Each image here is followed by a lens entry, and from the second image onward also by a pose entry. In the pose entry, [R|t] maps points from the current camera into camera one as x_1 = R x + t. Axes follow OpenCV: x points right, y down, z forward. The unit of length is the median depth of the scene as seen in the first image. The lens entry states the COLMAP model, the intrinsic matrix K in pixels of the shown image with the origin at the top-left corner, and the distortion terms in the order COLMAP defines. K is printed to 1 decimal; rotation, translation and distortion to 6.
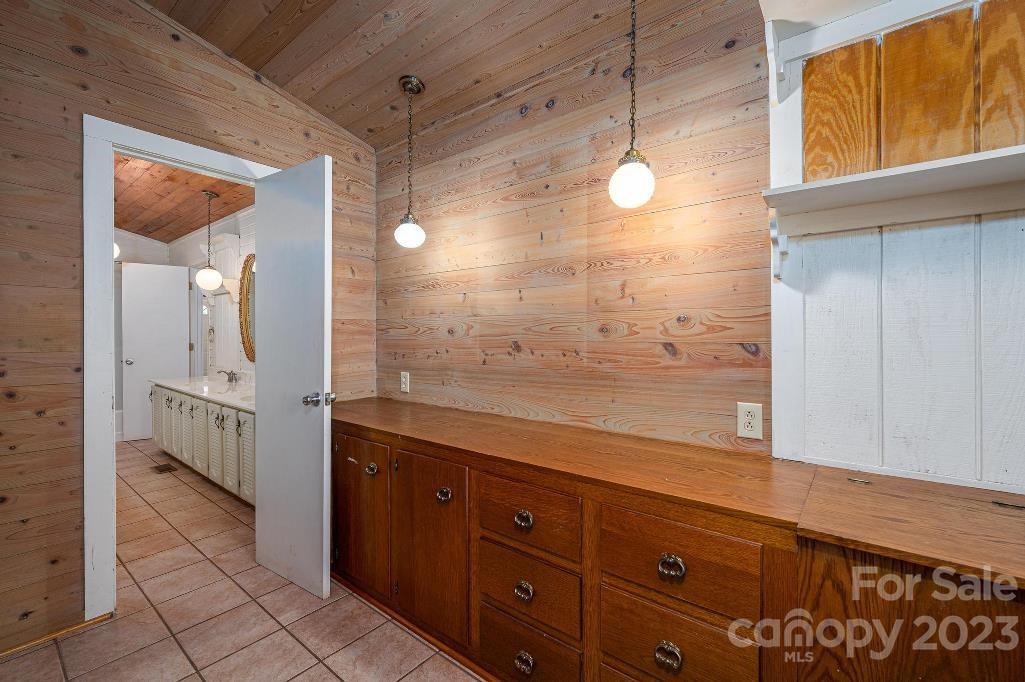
lens RADIAL K [[433.6, 0, 510.2], [0, 433.6, 330.2], [0, 0, 1]] dist [-0.000065, 0.000272]
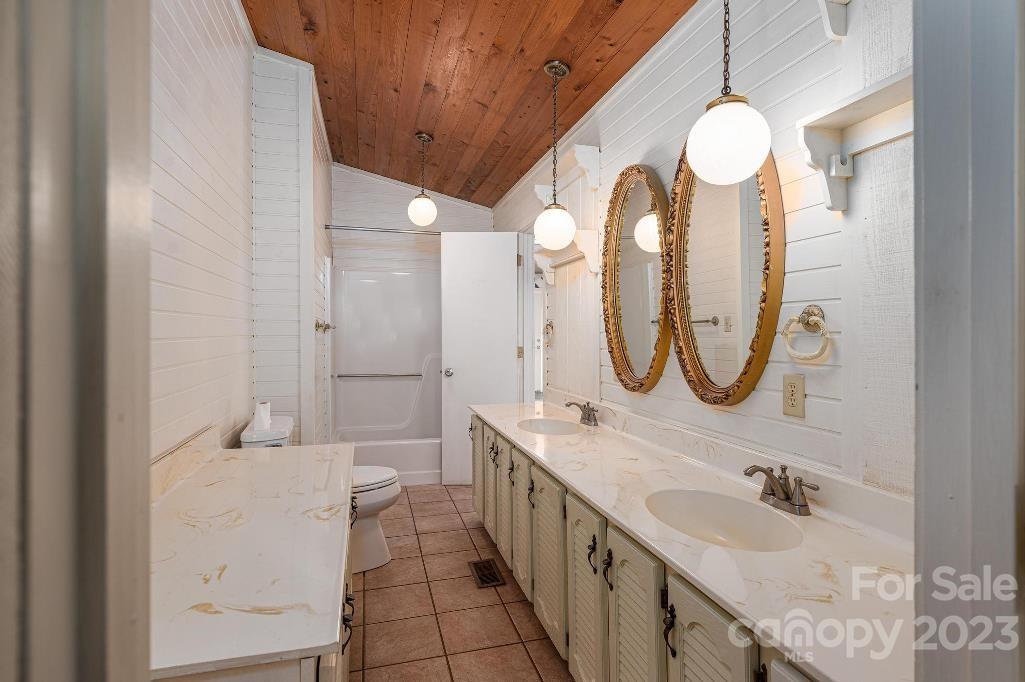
lens RADIAL K [[514.9, 0, 513.1], [0, 514.9, 329.4], [0, 0, 1]] dist [0.015296, -0.000007]
pose [[0.810375, 0.002000, -0.585909, -0.861869], [-0.002936, 0.999995, -0.000647, 0.012090], [0.585905, 0.002245, 0.810377, 1.084331]]
